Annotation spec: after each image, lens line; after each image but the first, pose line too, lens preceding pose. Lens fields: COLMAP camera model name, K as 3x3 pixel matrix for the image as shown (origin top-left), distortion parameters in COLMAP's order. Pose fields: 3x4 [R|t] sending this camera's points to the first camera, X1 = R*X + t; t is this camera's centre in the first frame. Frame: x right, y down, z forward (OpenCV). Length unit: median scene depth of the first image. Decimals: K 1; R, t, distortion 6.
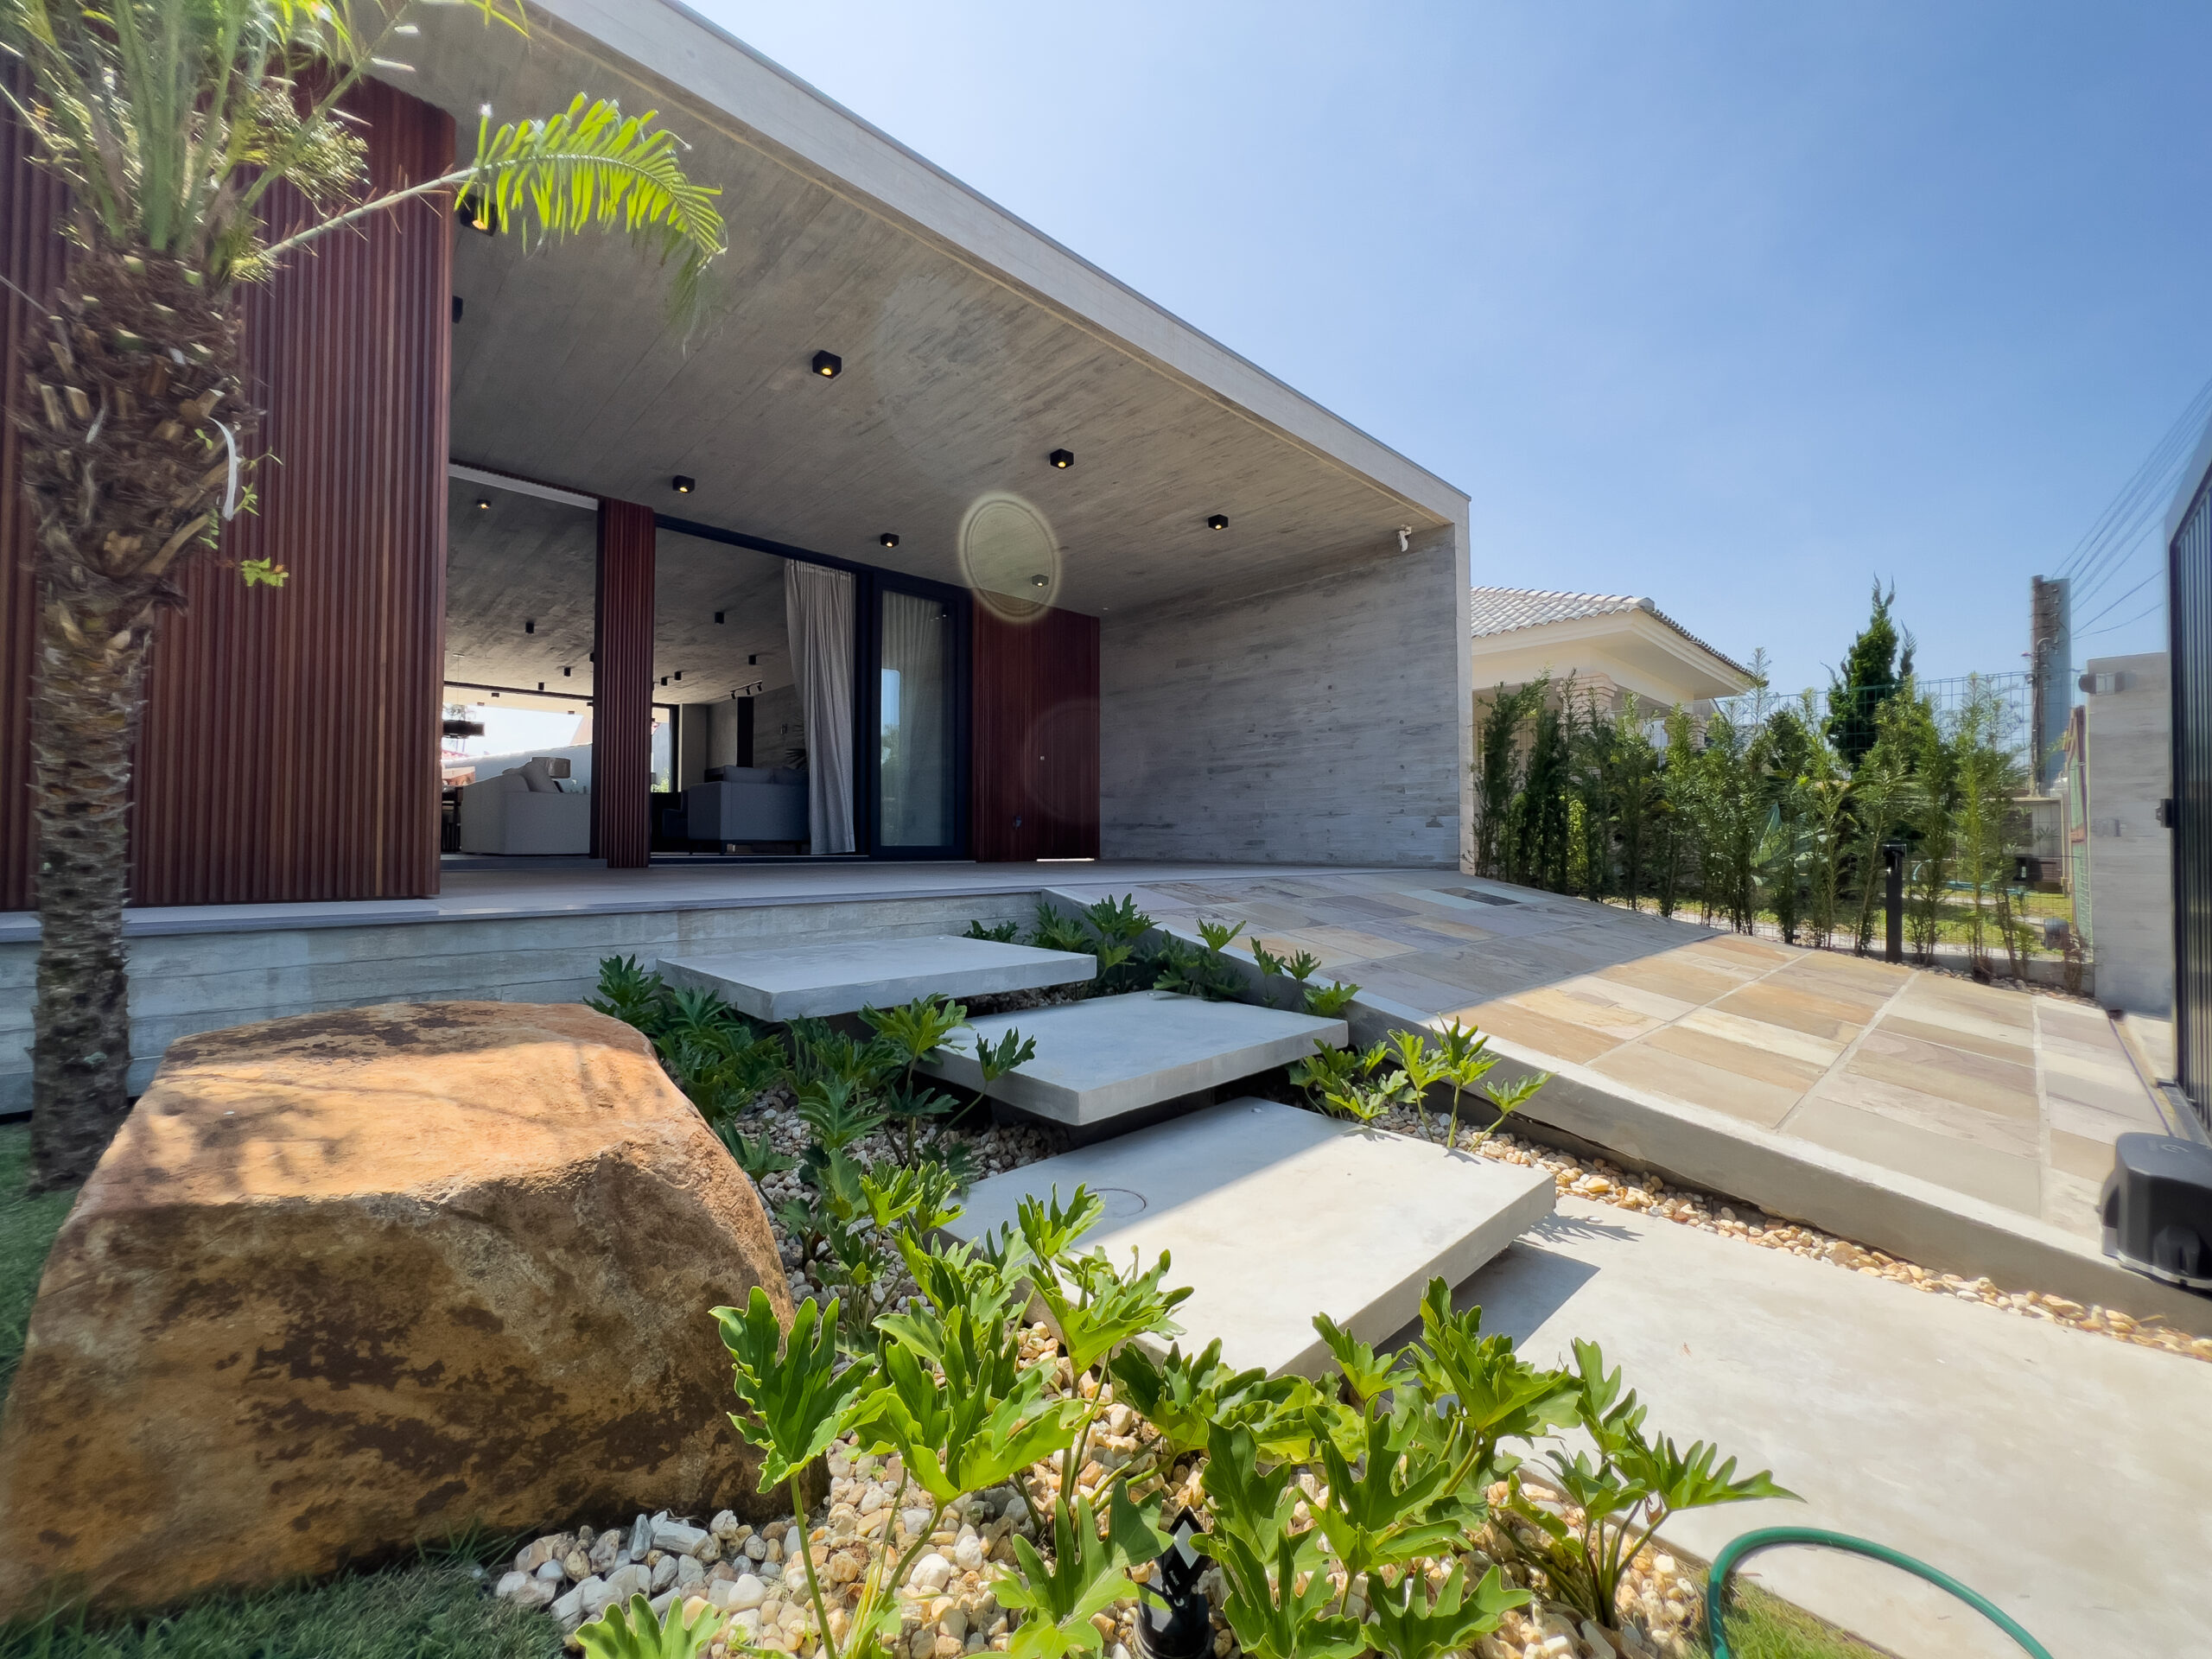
lens RADIAL K [[886.4, 0, 1102.2], [0, 886.4, 821.7], [0, 0, 1]] dist [-0.002960, 0.000762]
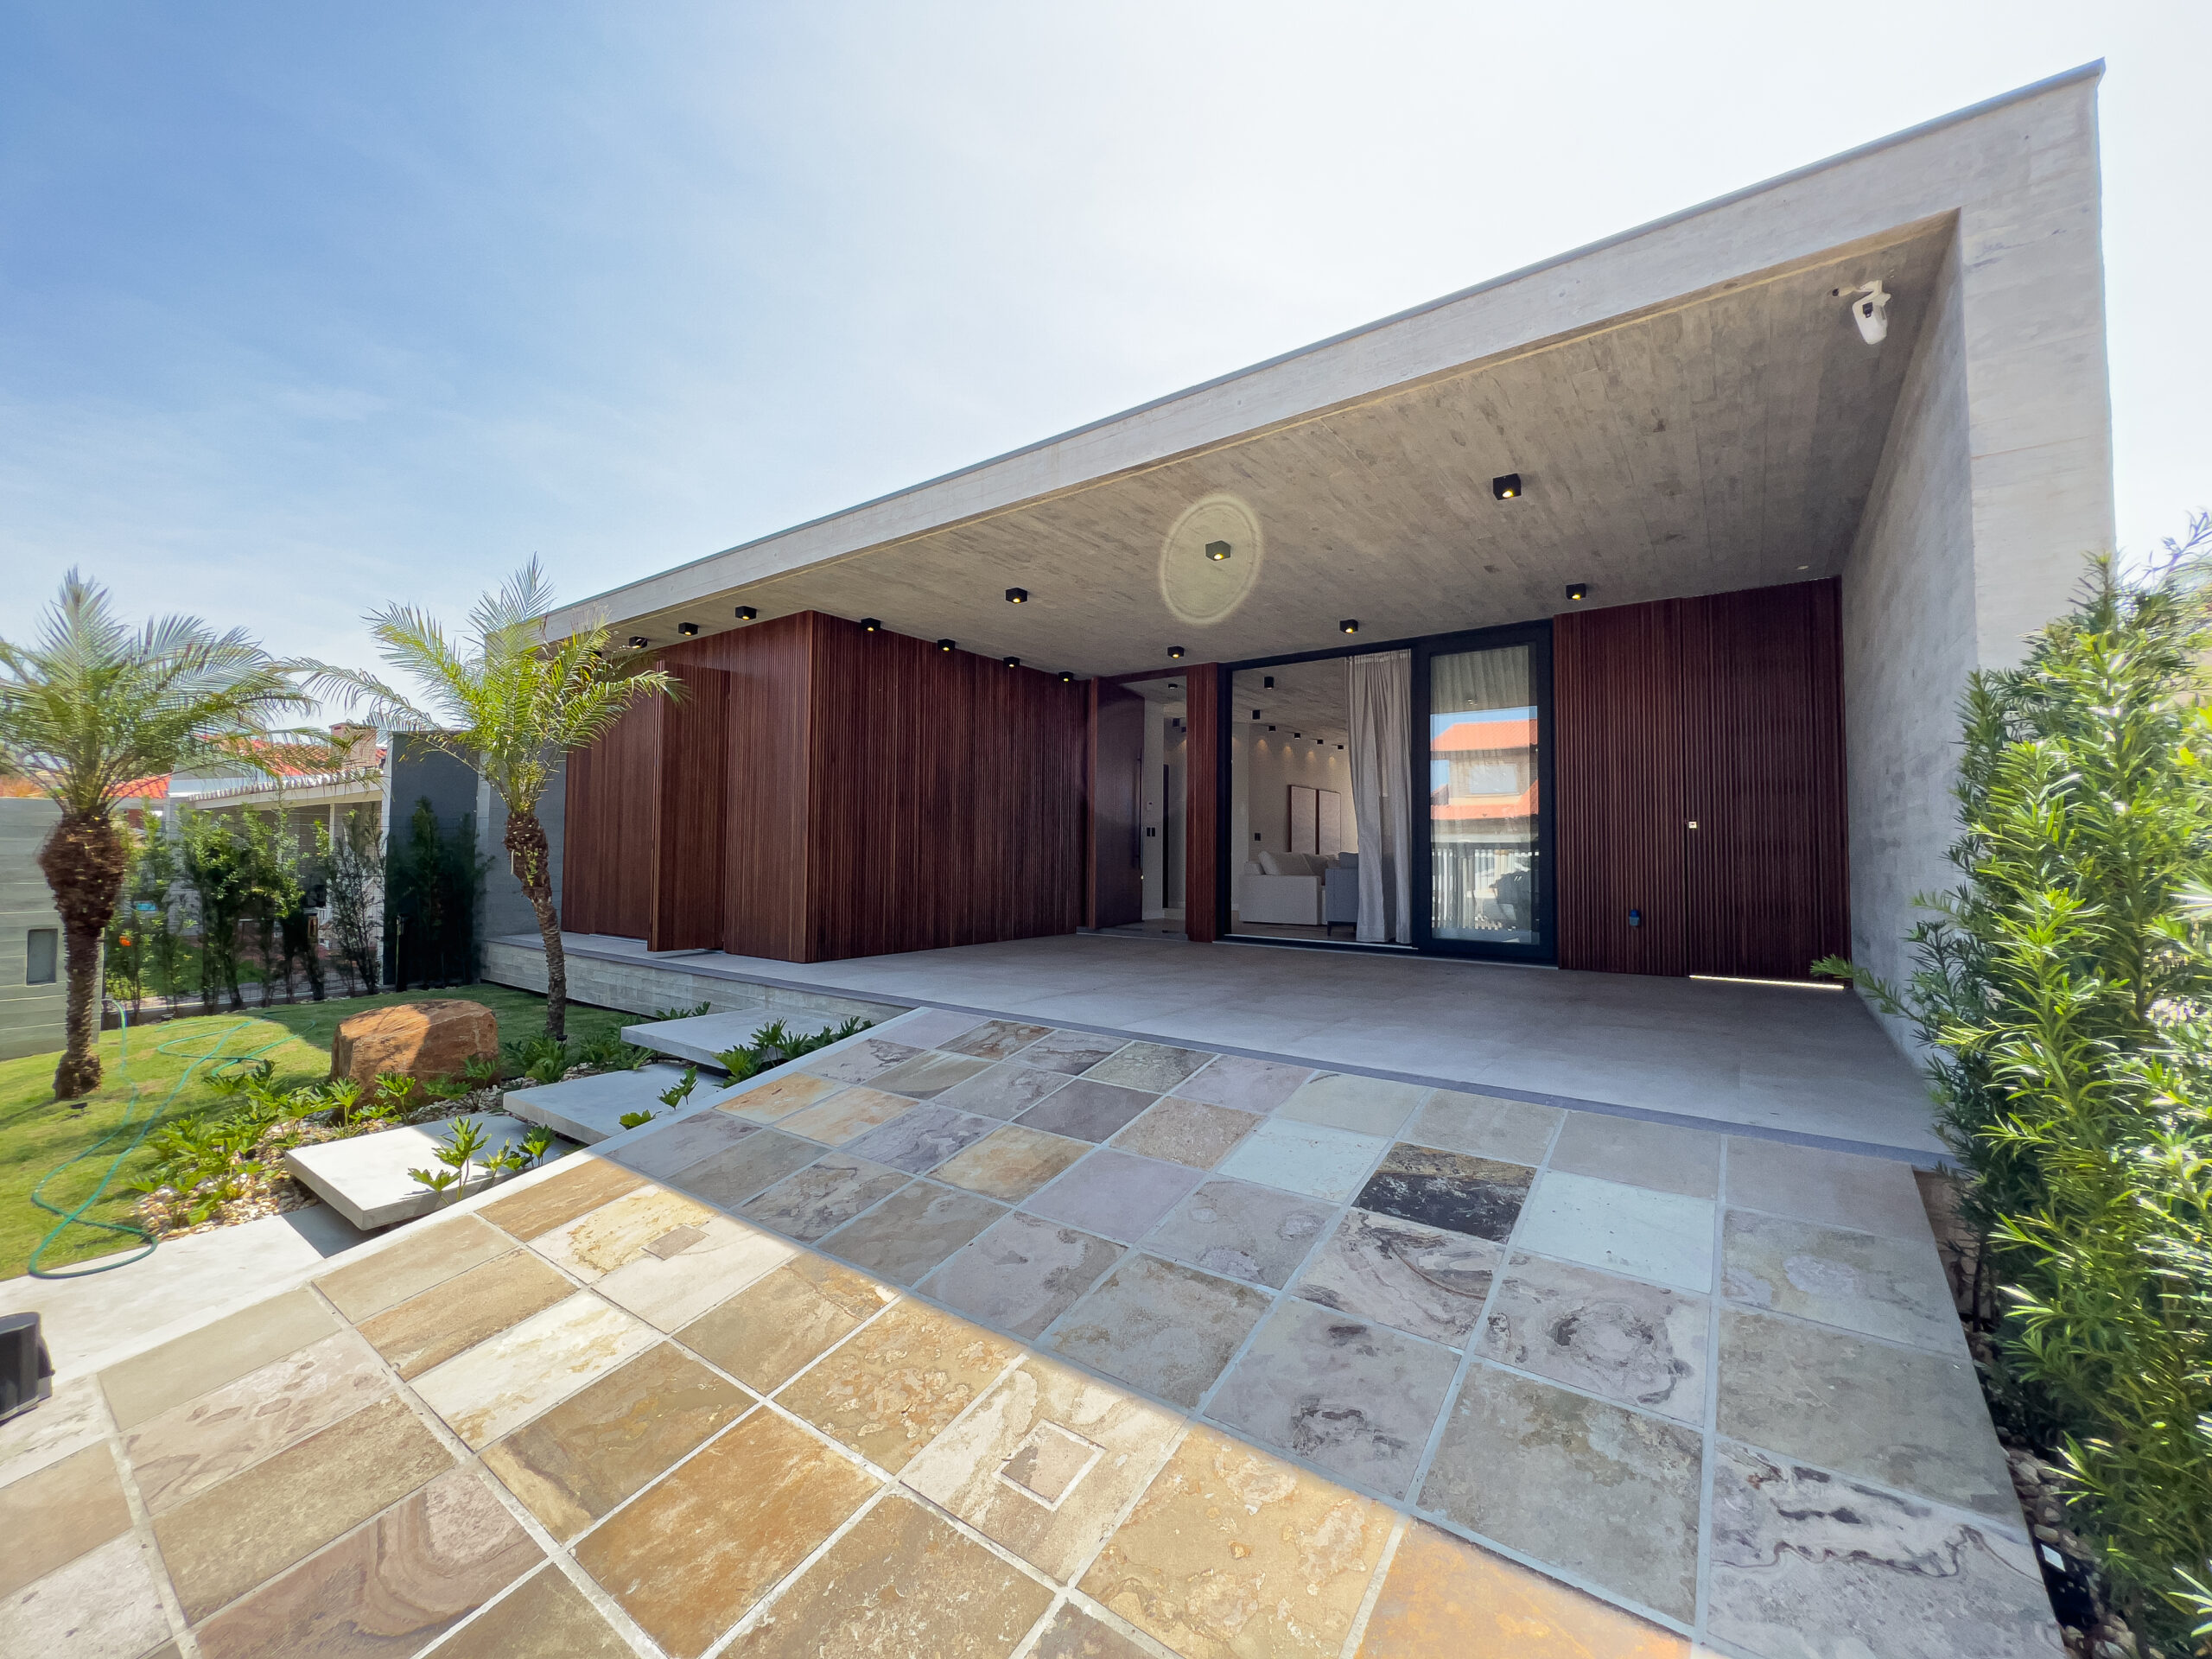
lens RADIAL K [[885.4, 0, 1096.9], [0, 885.4, 822.7], [0, 0, 1]] dist [-0.000365, 0.000169]
pose [[0.170755, -0.036415, -0.984640, 0.765478], [0.021342, 0.999219, -0.033253, -0.094004], [0.985082, -0.015336, 0.171399, 0.664122]]
